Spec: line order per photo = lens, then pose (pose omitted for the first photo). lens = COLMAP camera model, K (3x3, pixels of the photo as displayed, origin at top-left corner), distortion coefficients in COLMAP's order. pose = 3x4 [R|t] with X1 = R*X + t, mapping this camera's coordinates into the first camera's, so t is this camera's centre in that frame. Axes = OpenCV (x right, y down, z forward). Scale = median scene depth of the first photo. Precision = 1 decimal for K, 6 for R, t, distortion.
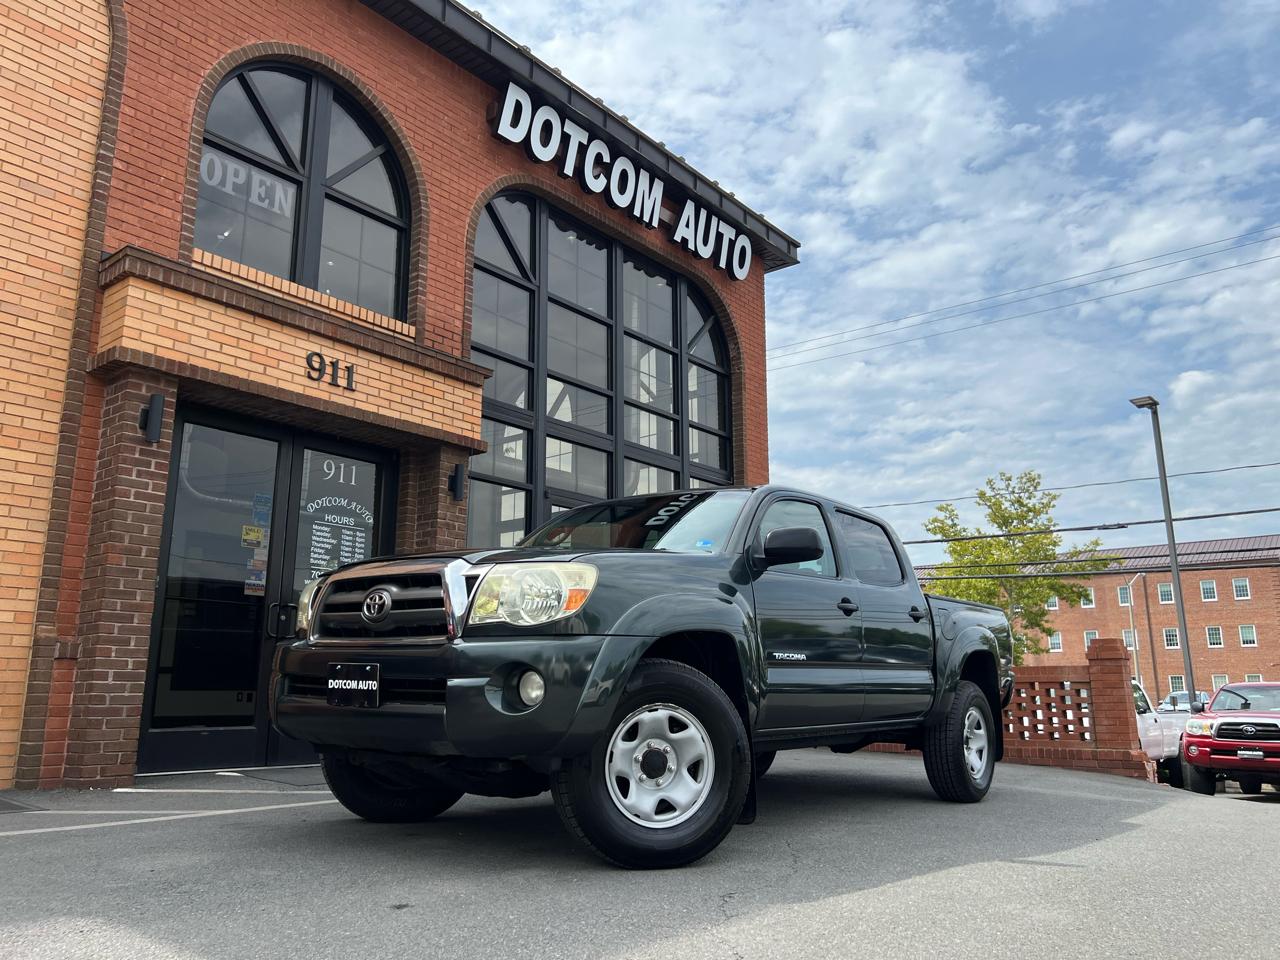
lens RADIAL K [[965.2, 0, 651.5], [0, 965.2, 480.5], [0, 0, 1]] dist [0.042430, -0.052185]
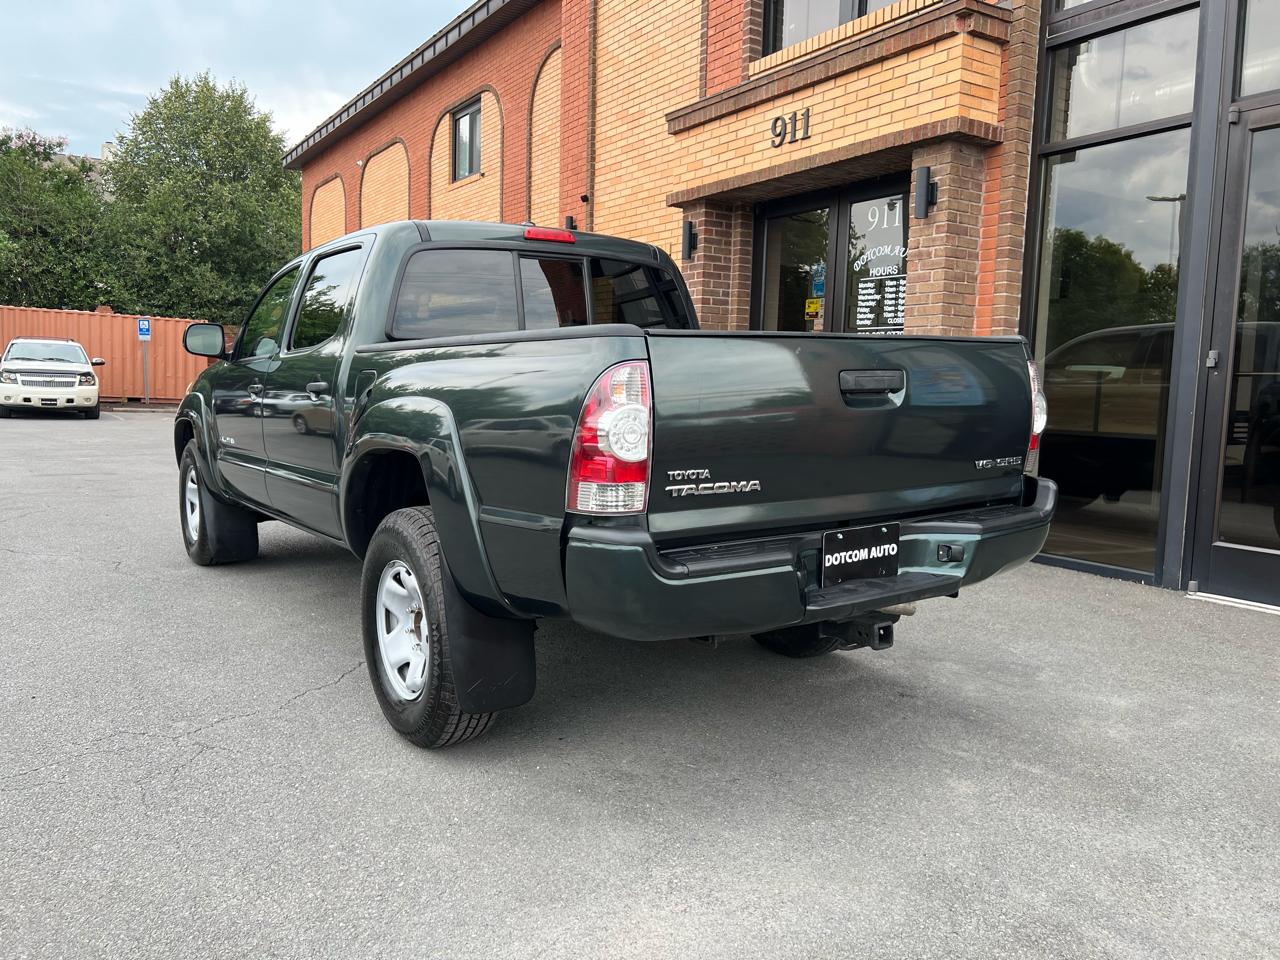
lens RADIAL K [[962.7, 0, 635.1], [0, 962.7, 480.0], [0, 0, 1]] dist [0.047732, -0.054512]
pose [[-0.318464, 0.086103, -0.944016, 0.634351], [0.181408, 0.982996, 0.028460, 0.169020], [0.930415, -0.162189, -0.328669, 1.083142]]
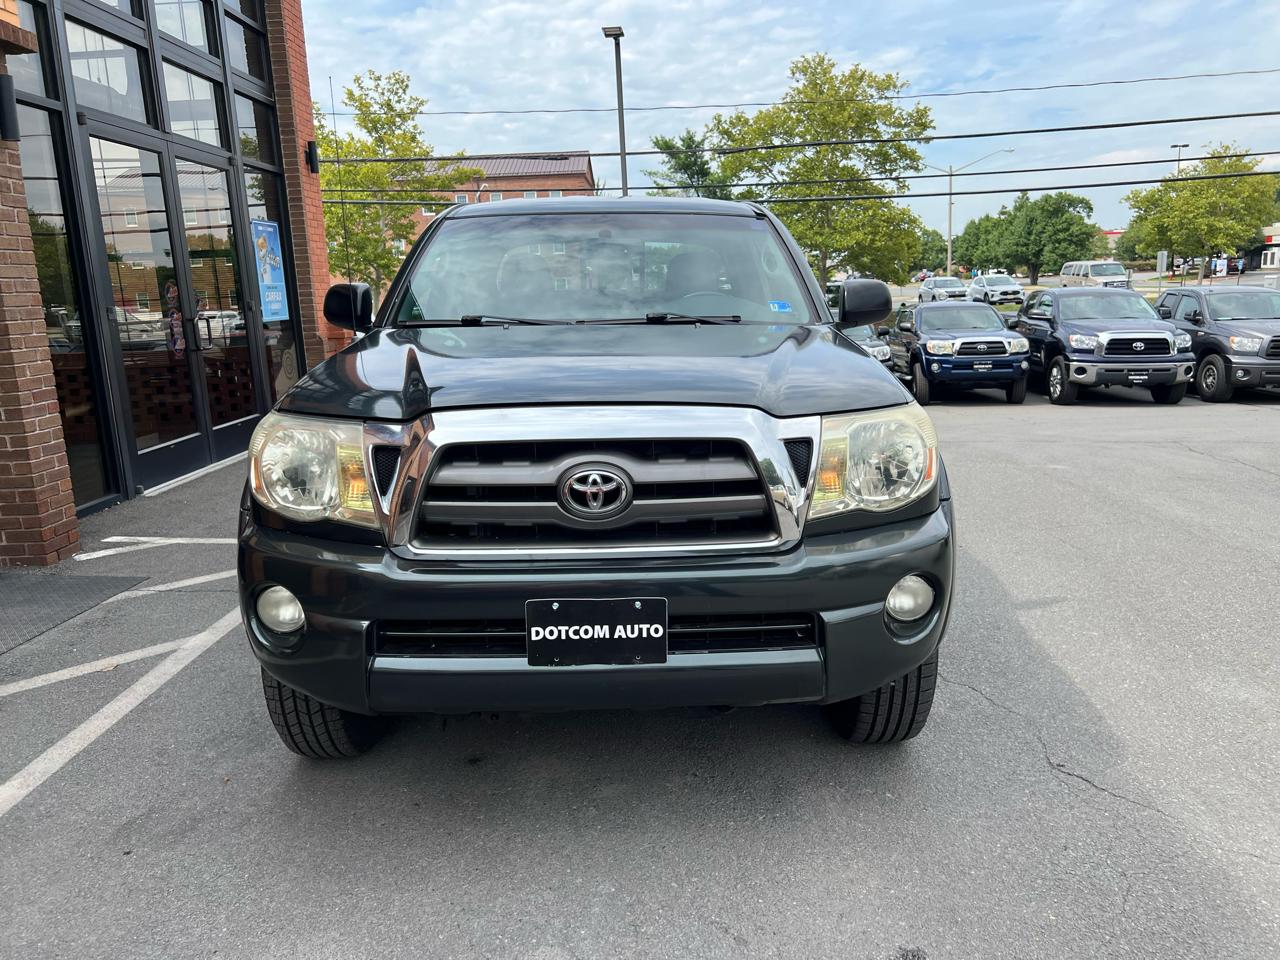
lens RADIAL K [[965.2, 0, 665.4], [0, 965.2, 480.5], [0, 0, 1]] dist [0.042430, -0.052185]
pose [[0.779583, -0.148922, 0.608336, -0.301015], [-0.102428, 0.927924, 0.358420, -0.042799], [-0.617866, -0.341729, 0.708140, 0.288258]]
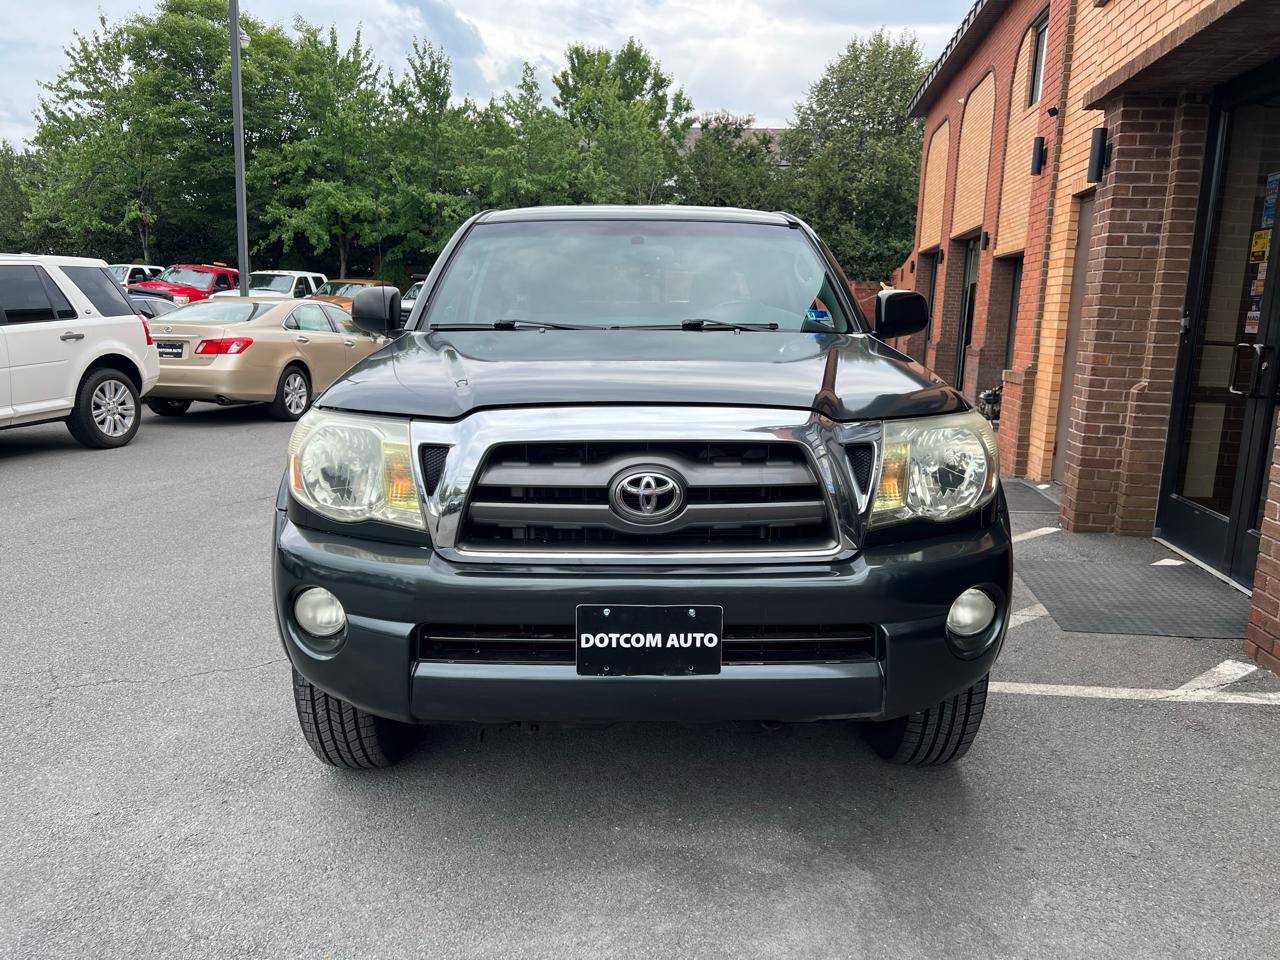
lens RADIAL K [[963.0, 0, 638.1], [0, 963.0, 484.4], [0, 0, 1]] dist [0.045602, -0.052342]
pose [[-0.854445, 0.063146, -0.515690, 0.301376], [0.082186, 0.996517, -0.014151, 0.187879], [0.513000, -0.054473, -0.856658, 1.285513]]
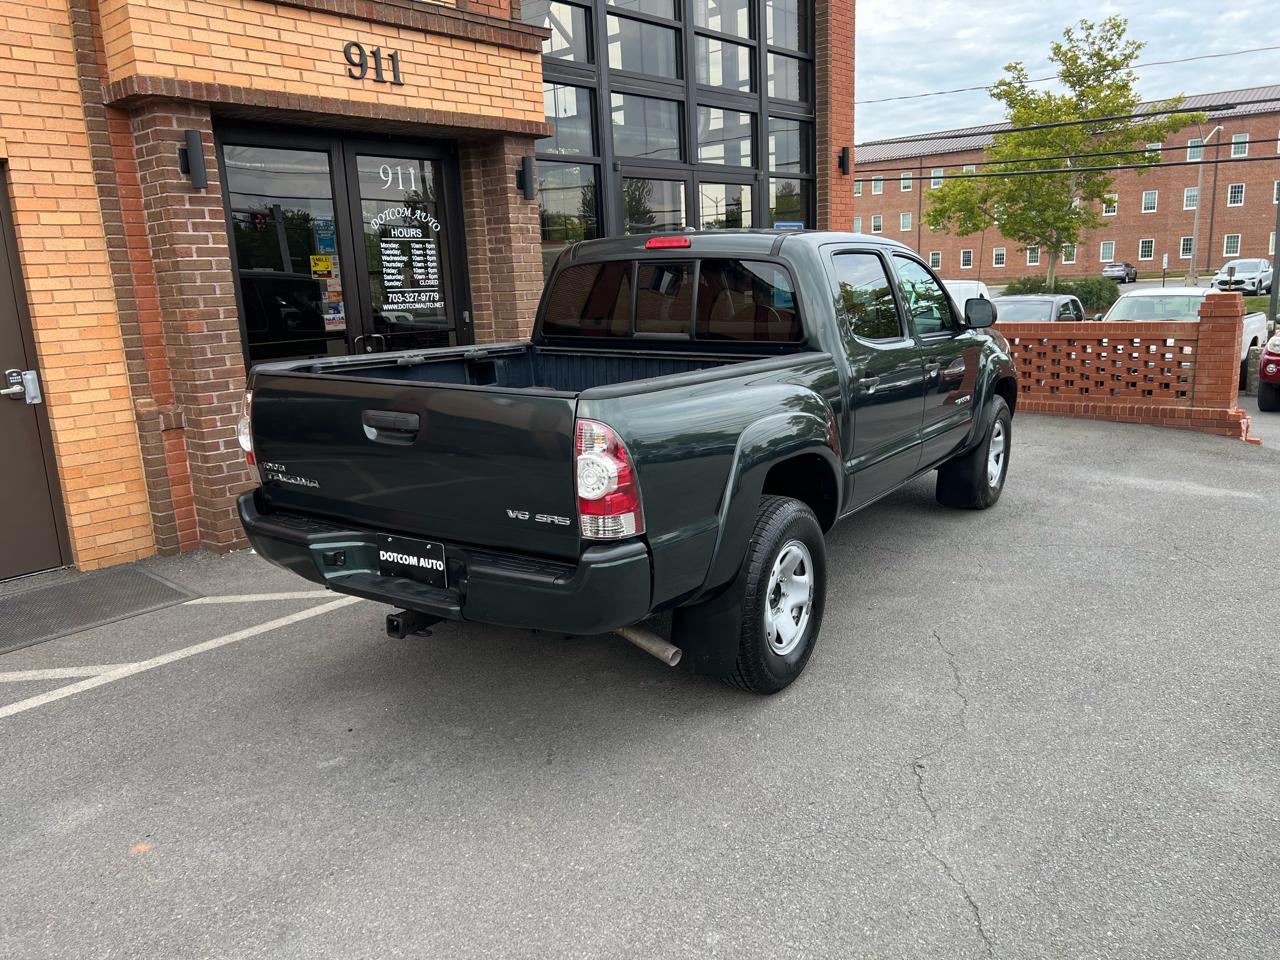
lens RADIAL K [[965.2, 0, 645.7], [0, 965.2, 485.4], [0, 0, 1]] dist [0.042430, -0.052185]
pose [[0.998420, -0.032805, -0.045617, -0.064850], [0.048993, 0.905773, 0.420922, -0.121229], [0.027510, -0.422492, 0.905949, 0.080532]]
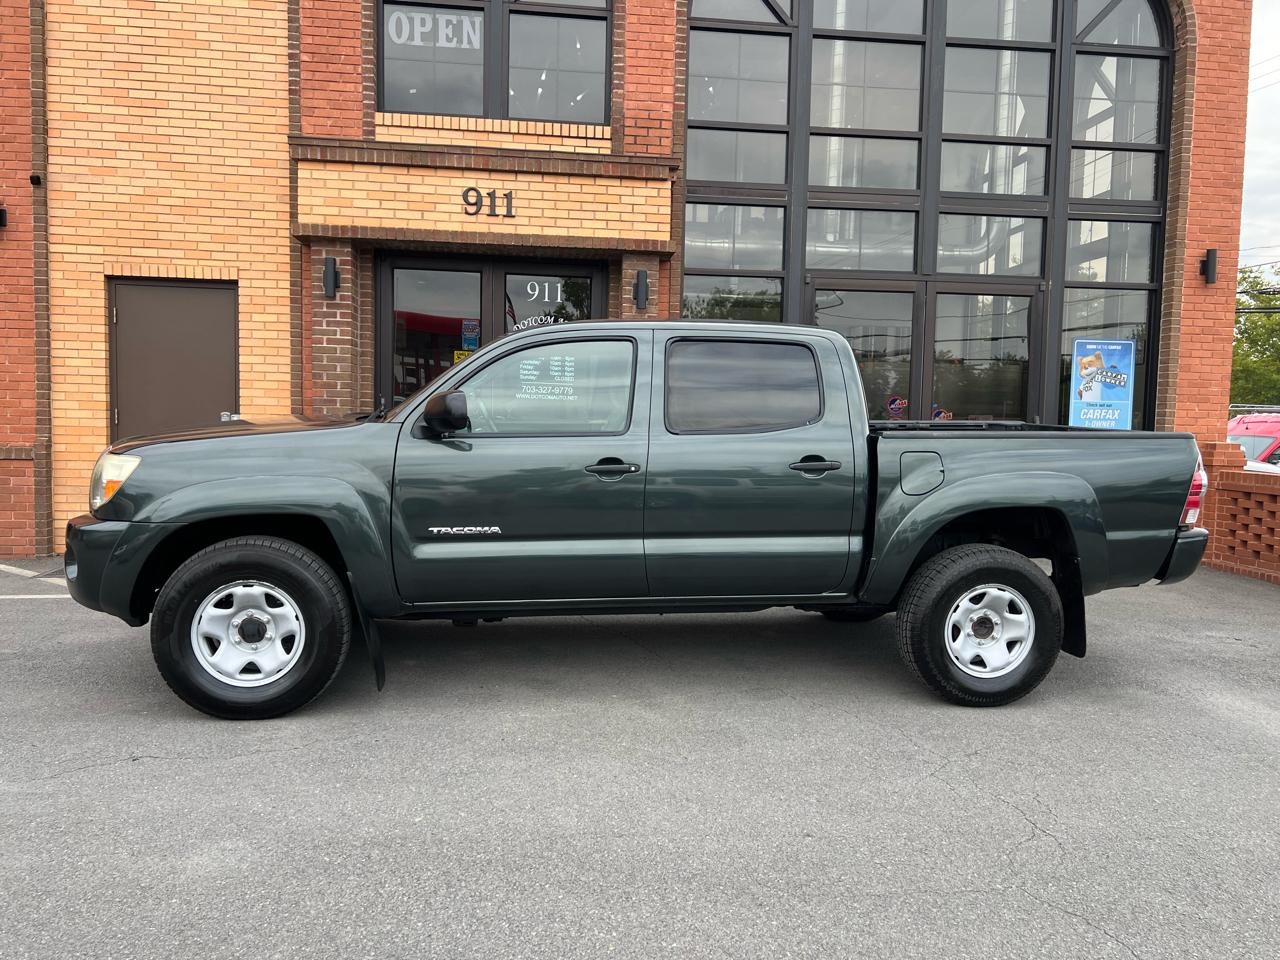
lens RADIAL K [[965.2, 0, 643.0], [0, 965.2, 486.4], [0, 0, 1]] dist [0.042430, -0.052185]
pose [[0.712873, 0.065063, -0.698269, 0.542466], [0.129820, 0.966236, 0.222566, -0.024858], [0.689173, -0.249310, 0.680357, 0.302438]]
